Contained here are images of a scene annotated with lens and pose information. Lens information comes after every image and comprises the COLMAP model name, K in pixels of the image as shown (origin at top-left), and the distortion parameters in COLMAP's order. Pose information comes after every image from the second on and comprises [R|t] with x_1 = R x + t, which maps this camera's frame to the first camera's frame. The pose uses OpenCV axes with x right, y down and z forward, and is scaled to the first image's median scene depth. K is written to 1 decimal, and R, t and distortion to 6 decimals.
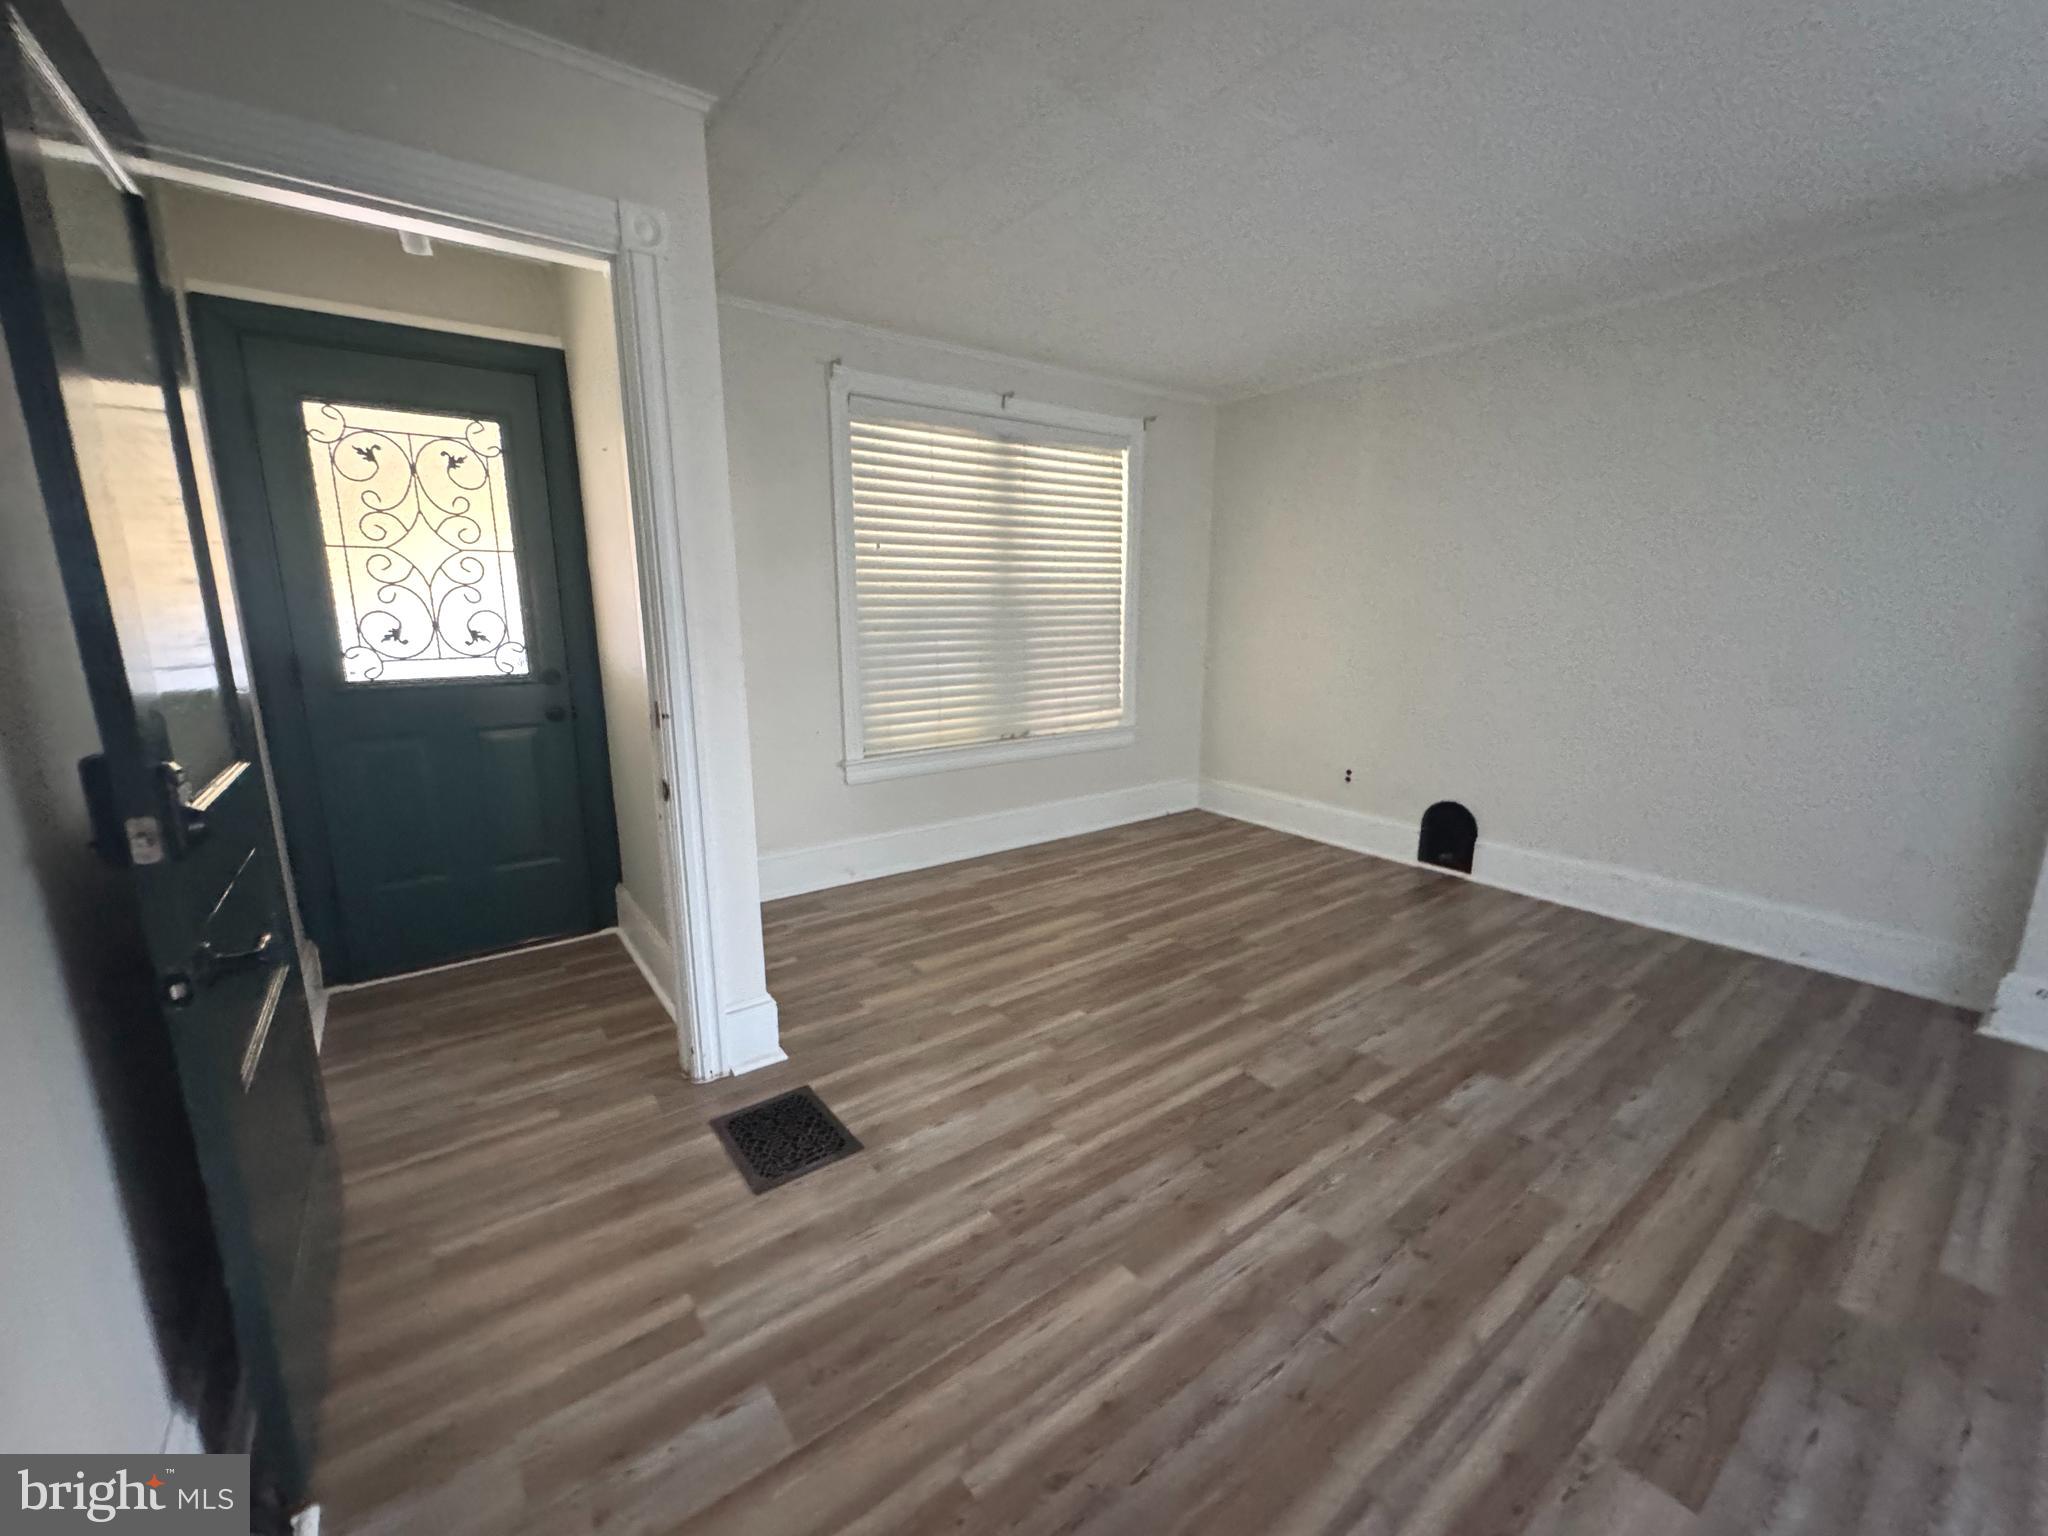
lens RADIAL K [[821.8, 0, 1024.0], [0, 821.8, 768.0], [0, 0, 1]] dist [-0.003651, 0.000121]
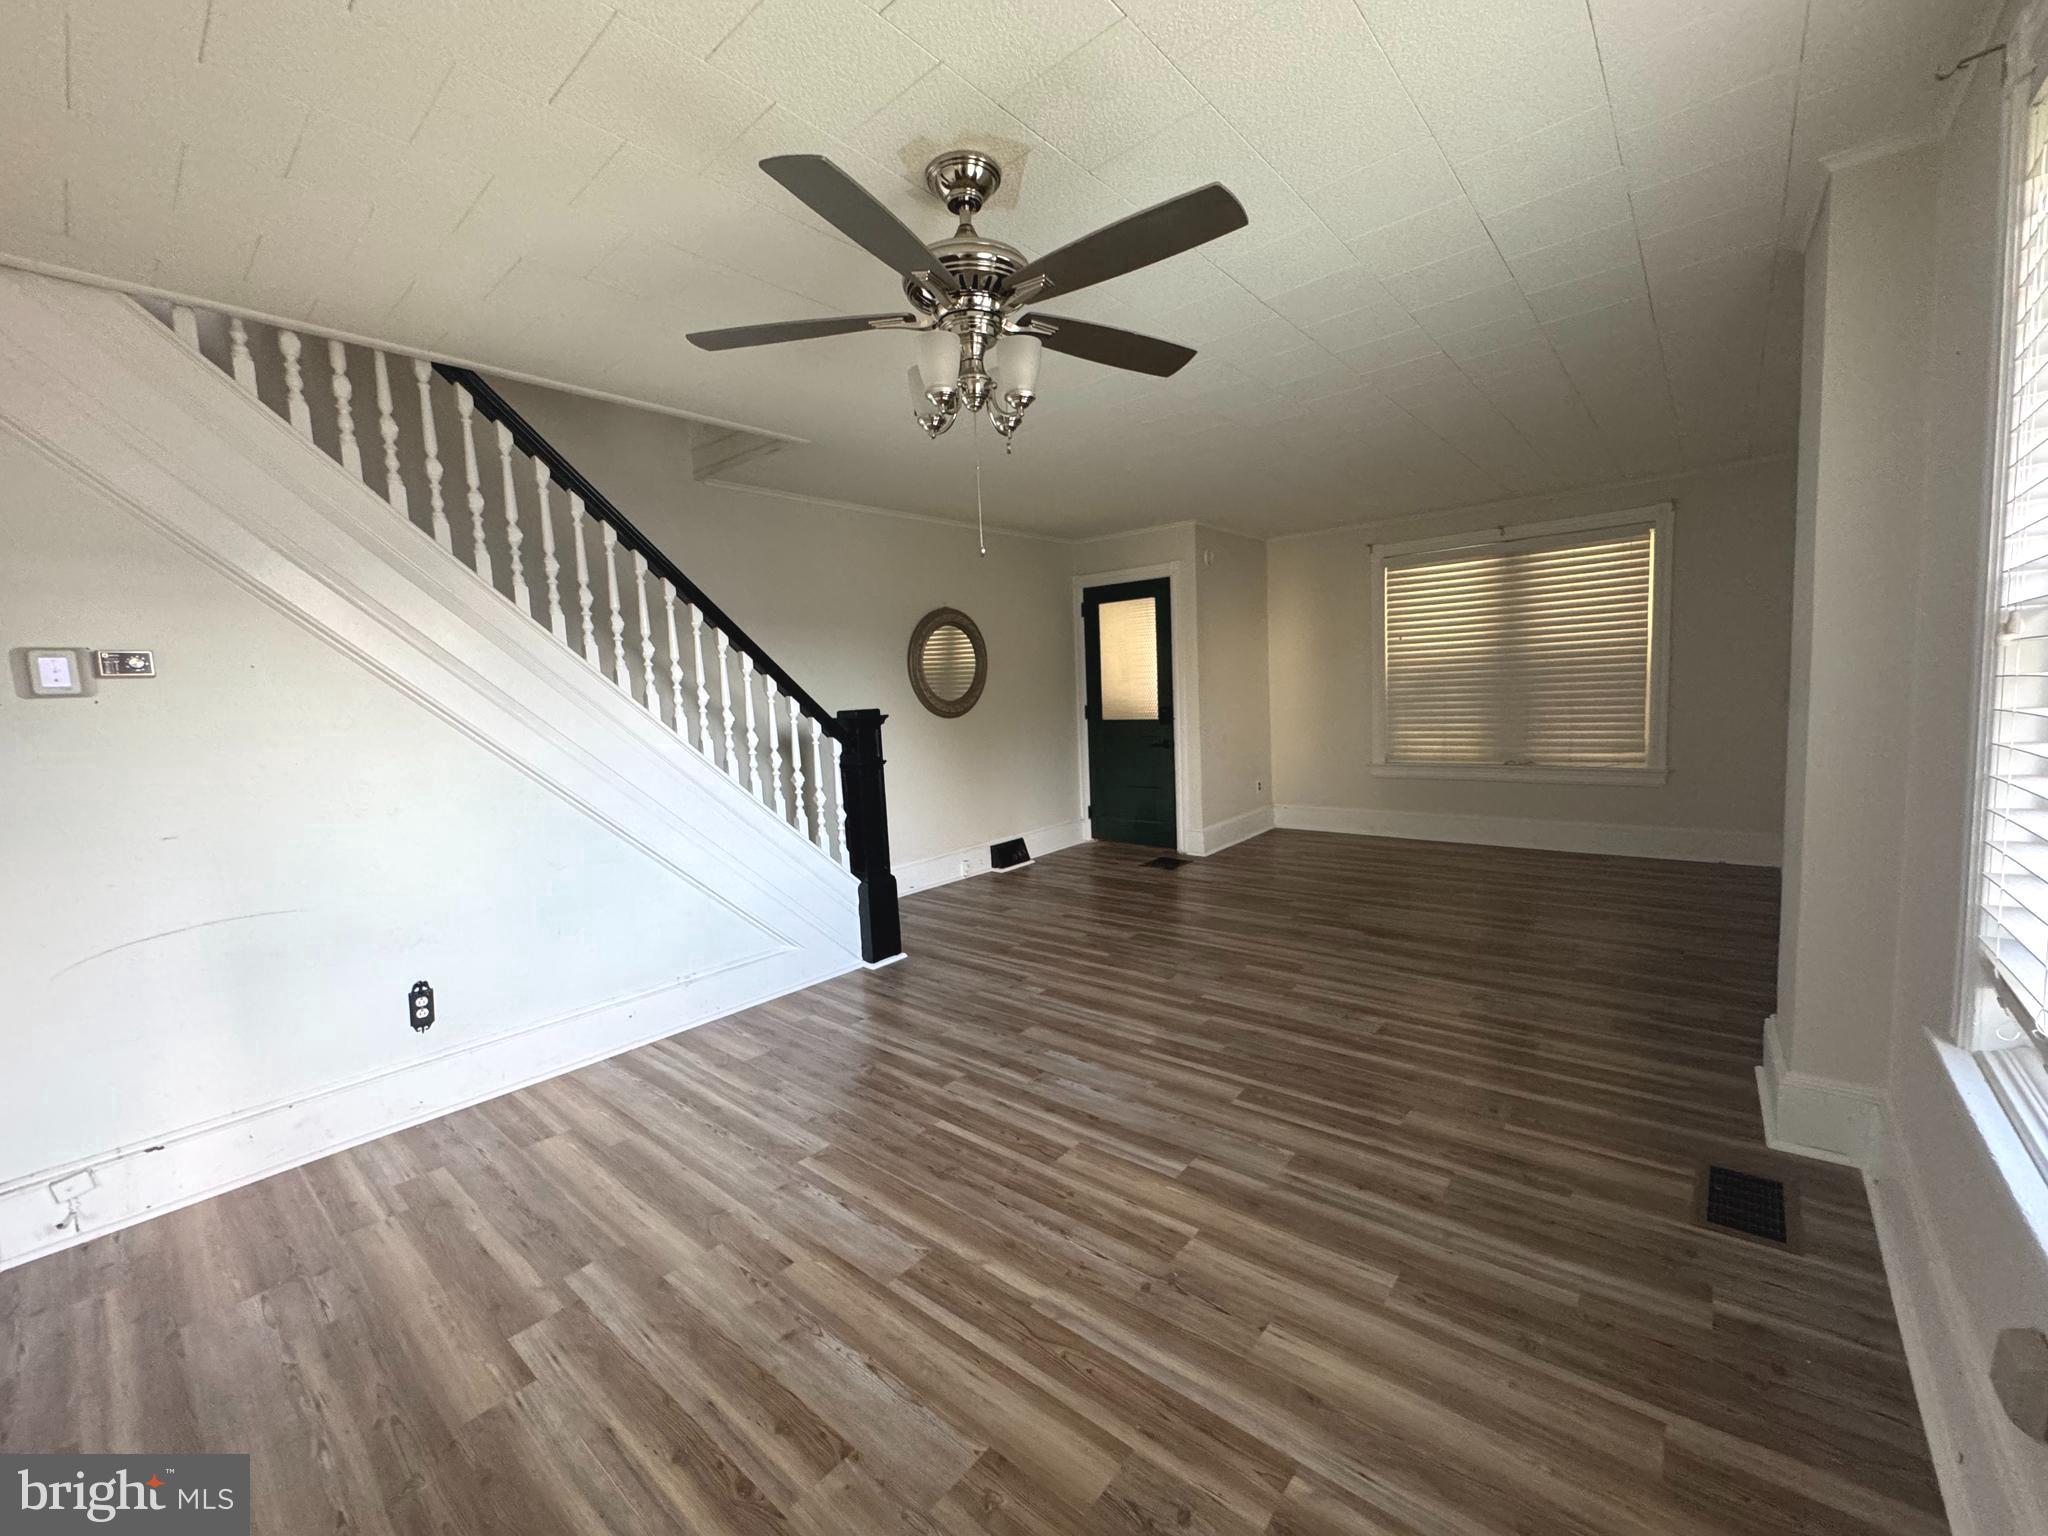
lens RADIAL K [[821.8, 0, 1024.0], [0, 821.8, 768.0], [0, 0, 1]] dist [-0.003651, 0.000121]
pose [[0.224307, 0.083340, -0.970948, 1.549547], [-0.151122, 0.987258, 0.049828, 0.032619], [0.962730, 0.135555, 0.234044, -0.130545]]
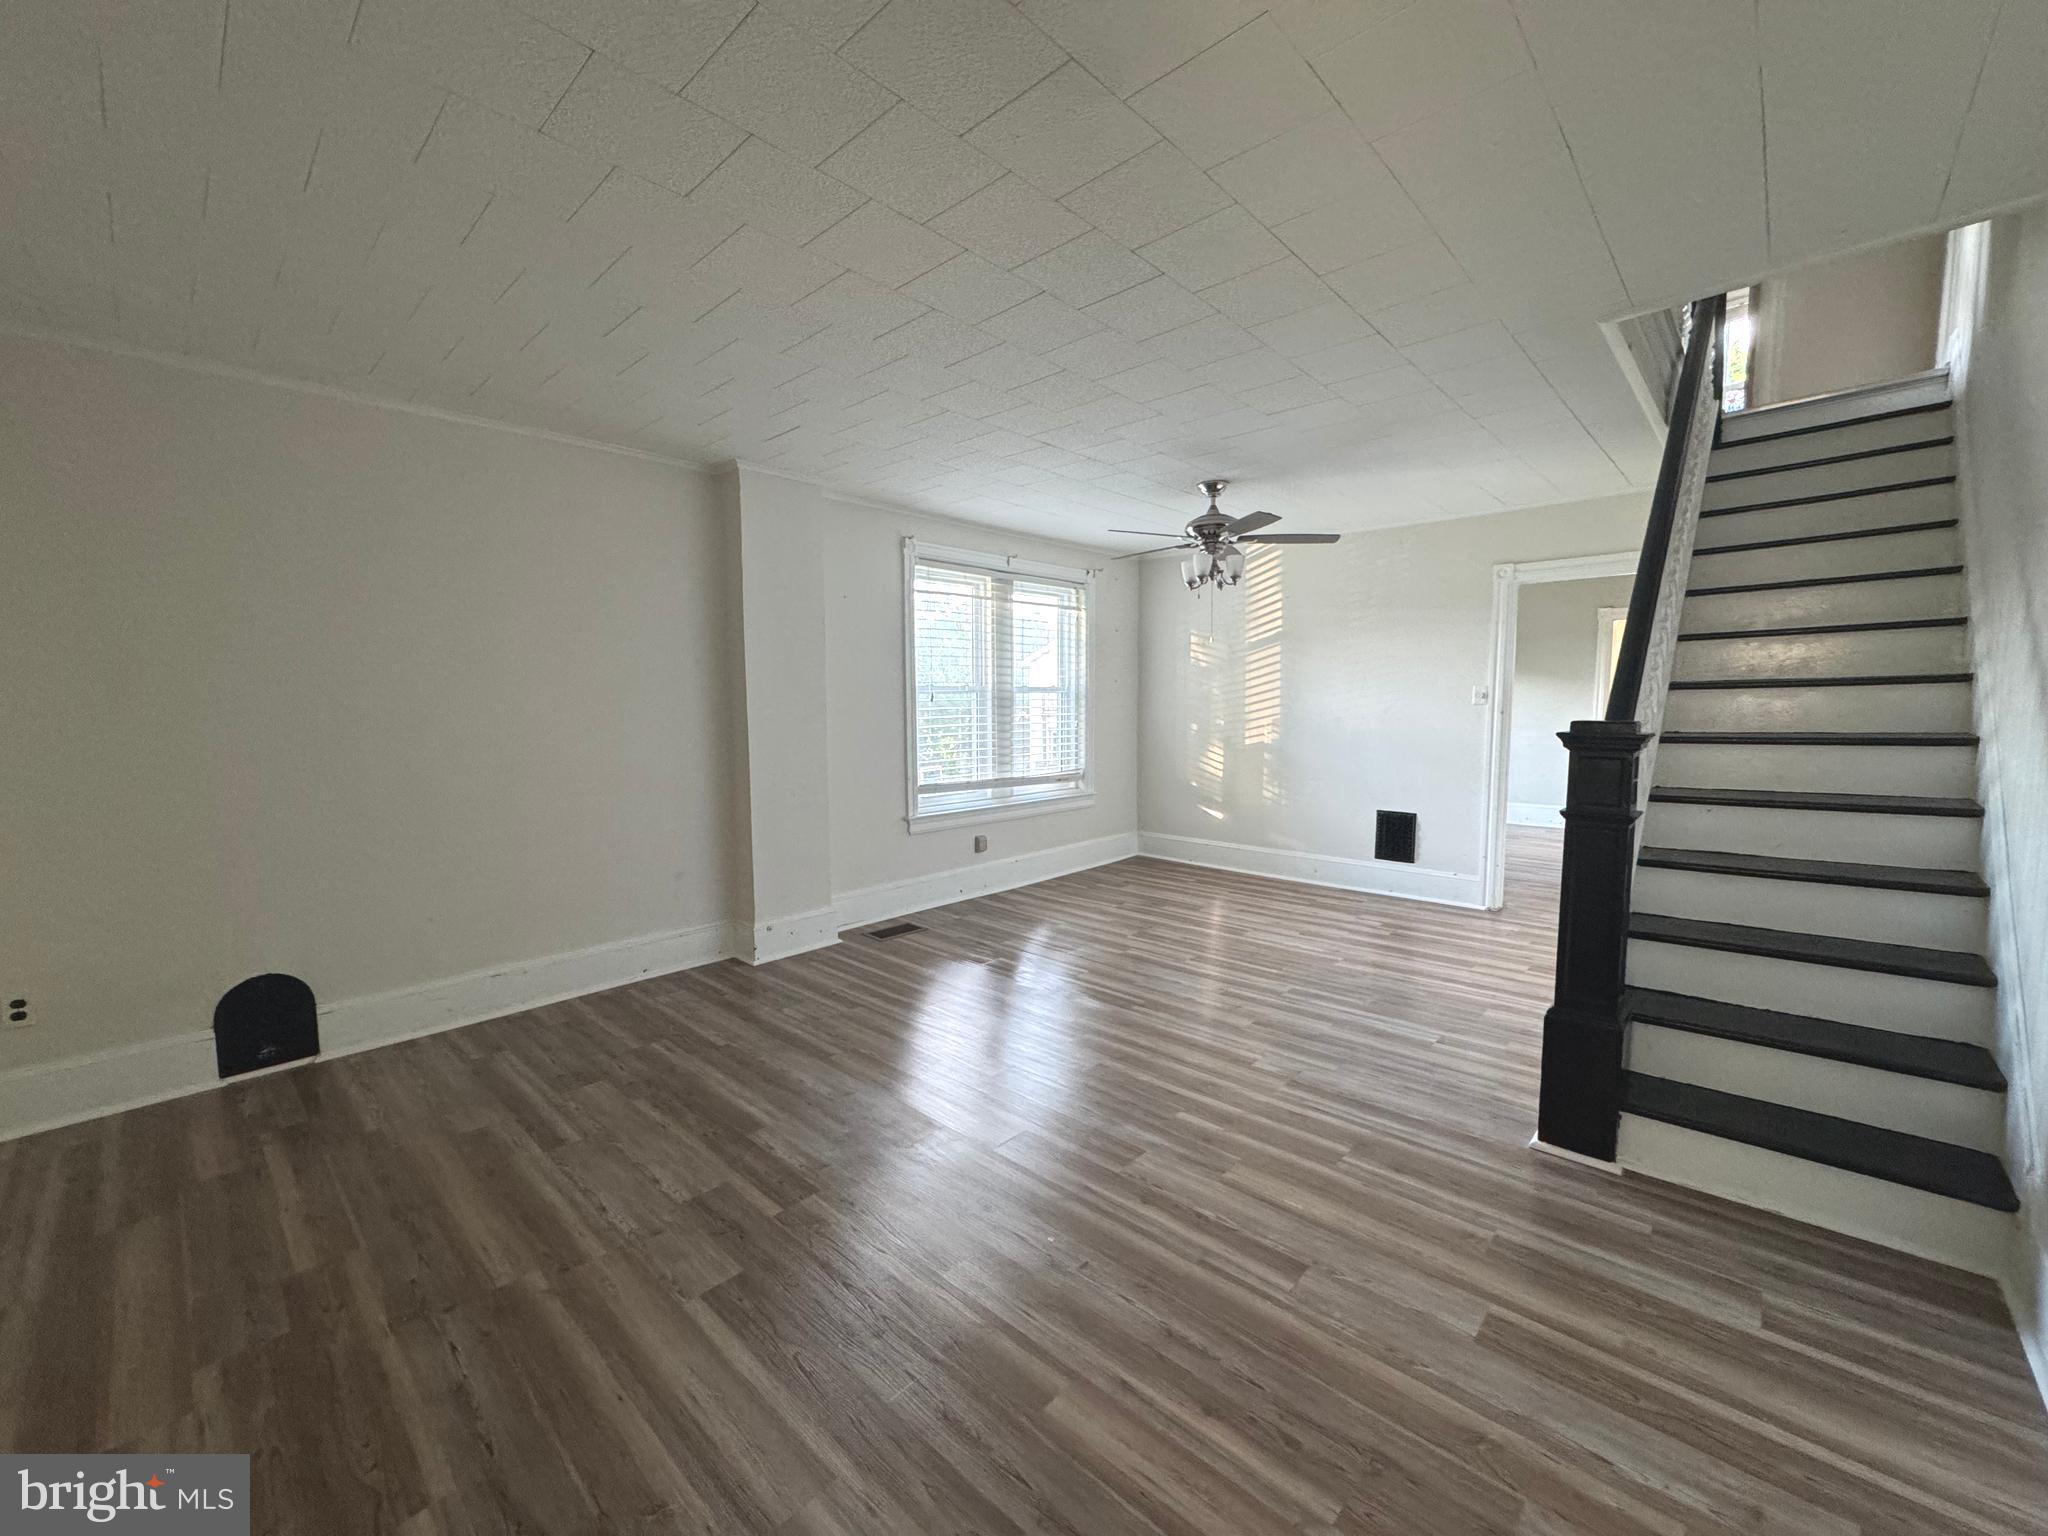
lens RADIAL K [[821.8, 0, 1024.0], [0, 821.8, 768.0], [0, 0, 1]] dist [-0.003651, 0.000121]
pose [[-0.176626, -0.083765, 0.980707, -0.377060], [0.206608, 0.971019, 0.120148, -0.108273], [-0.962349, 0.223843, -0.154201, 0.528481]]
